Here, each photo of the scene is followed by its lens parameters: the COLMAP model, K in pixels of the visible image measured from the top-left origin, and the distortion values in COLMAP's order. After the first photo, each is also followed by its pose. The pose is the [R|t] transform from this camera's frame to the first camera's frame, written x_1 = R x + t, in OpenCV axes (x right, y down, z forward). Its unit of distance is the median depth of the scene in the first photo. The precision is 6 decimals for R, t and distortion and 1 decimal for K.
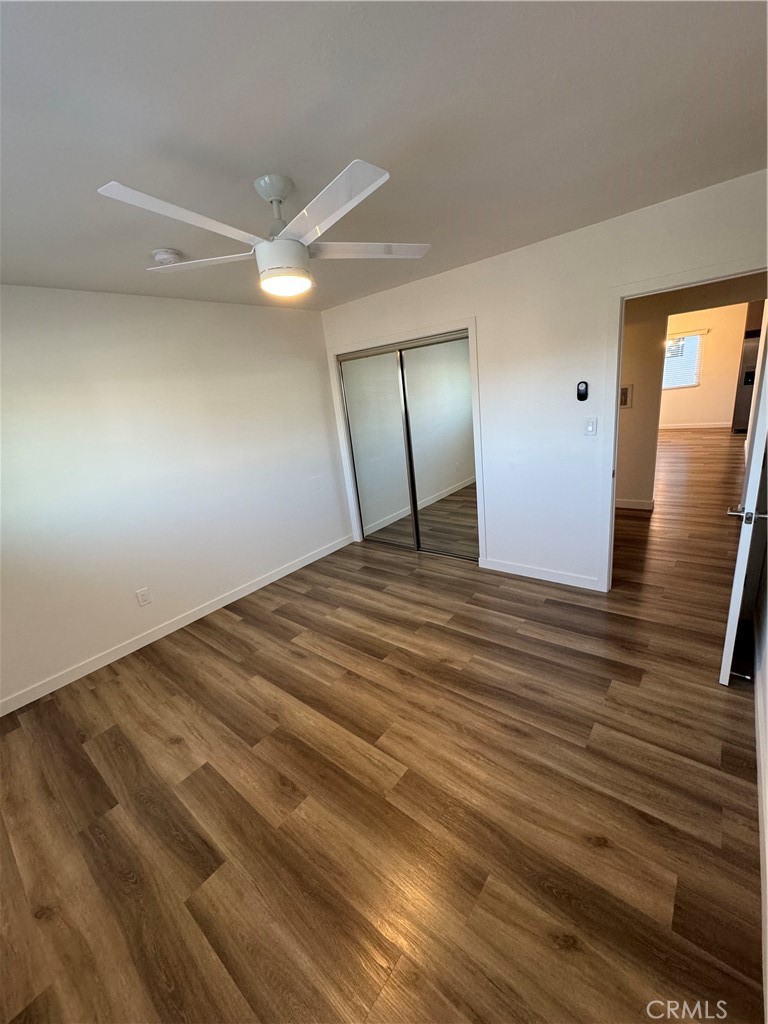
lens RADIAL K [[406.3, 0, 384.3], [0, 406.3, 510.4], [0, 0, 1]] dist [-0.002785, 0.000189]
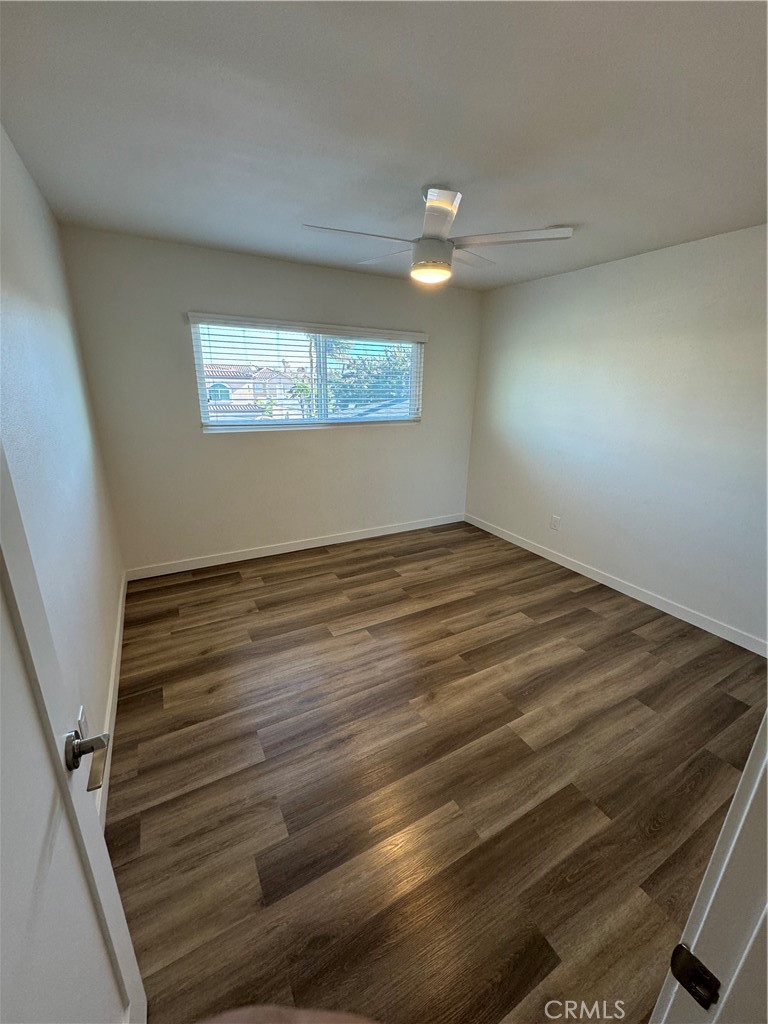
lens RADIAL K [[406.3, 0, 384.3], [0, 406.3, 510.4], [0, 0, 1]] dist [-0.002785, 0.000189]
pose [[-0.363167, 0.378239, -0.851496, 0.736422], [-0.247115, 0.842062, 0.479444, -0.328231], [0.898356, 0.384535, -0.212340, 0.912499]]
